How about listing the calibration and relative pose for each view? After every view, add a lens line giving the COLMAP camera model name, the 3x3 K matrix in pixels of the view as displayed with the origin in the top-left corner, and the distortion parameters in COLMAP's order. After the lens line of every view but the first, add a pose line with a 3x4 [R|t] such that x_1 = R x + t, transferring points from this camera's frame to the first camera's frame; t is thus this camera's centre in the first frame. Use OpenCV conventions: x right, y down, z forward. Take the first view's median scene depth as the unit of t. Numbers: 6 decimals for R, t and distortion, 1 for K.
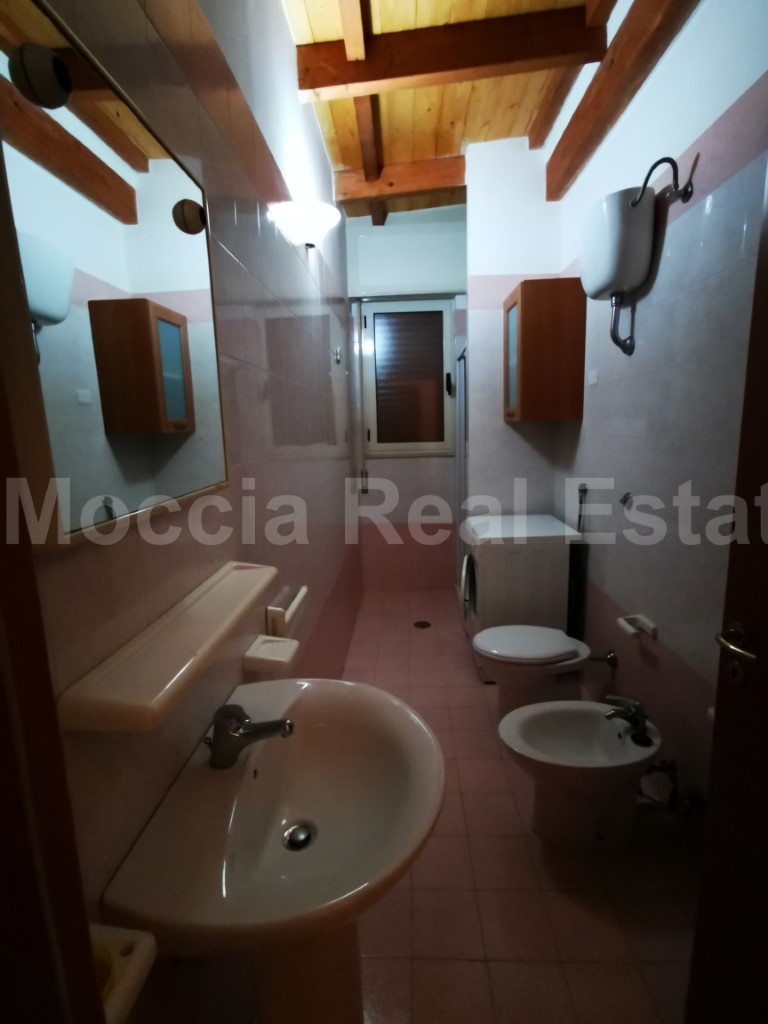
lens RADIAL K [[487.9, 0, 383.7], [0, 487.9, 510.3], [0, 0, 1]] dist [-0.038010, 0.033079]
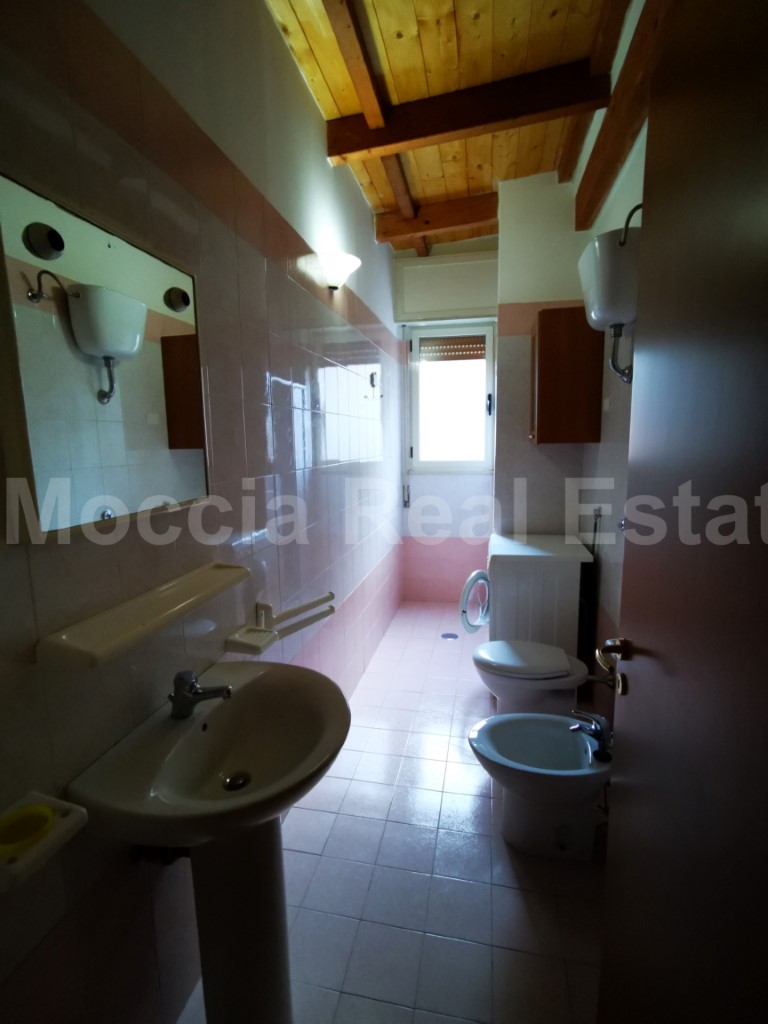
lens RADIAL K [[487.9, 0, 383.7], [0, 487.9, 510.3], [0, 0, 1]] dist [-0.038010, 0.033079]
pose [[0.986548, 0.036985, -0.159232, 0.144169], [-0.040979, 0.998921, -0.021871, -0.007127], [0.158252, 0.028102, 0.986999, -0.076181]]
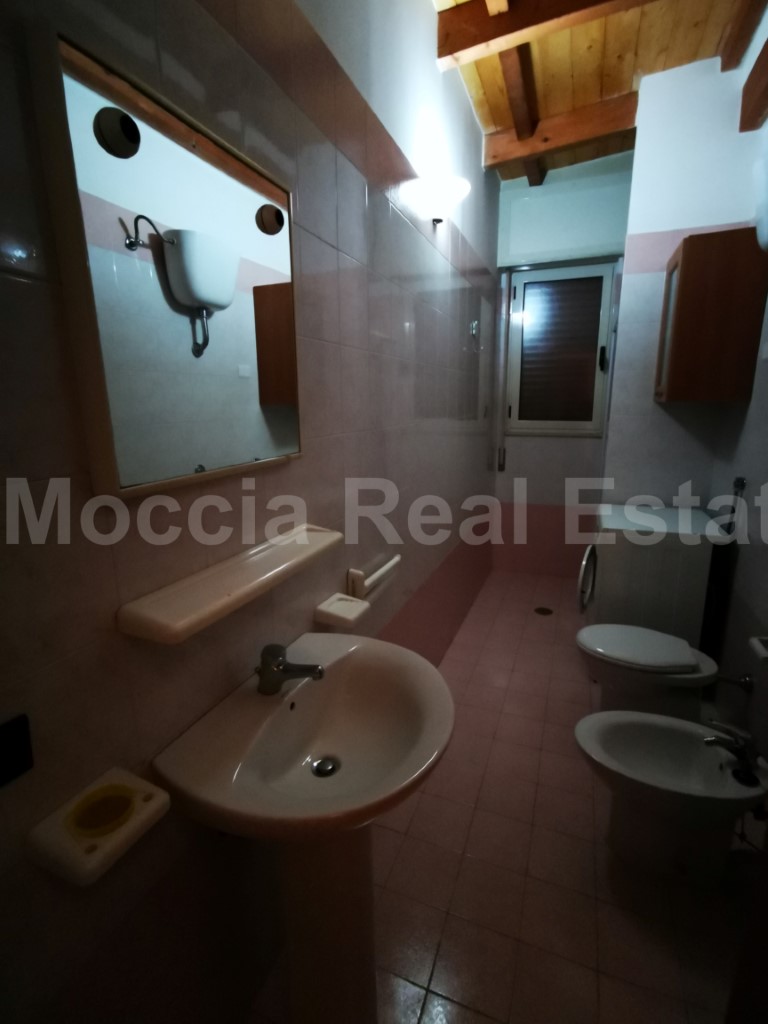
lens RADIAL K [[488.0, 0, 384.7], [0, 488.0, 510.8], [0, 0, 1]] dist [-0.030975, 0.025555]
pose [[0.944519, 0.092719, -0.315098, 0.101947], [-0.075222, 0.994895, 0.067271, -0.007407], [0.319727, -0.039837, 0.946672, -0.007718]]
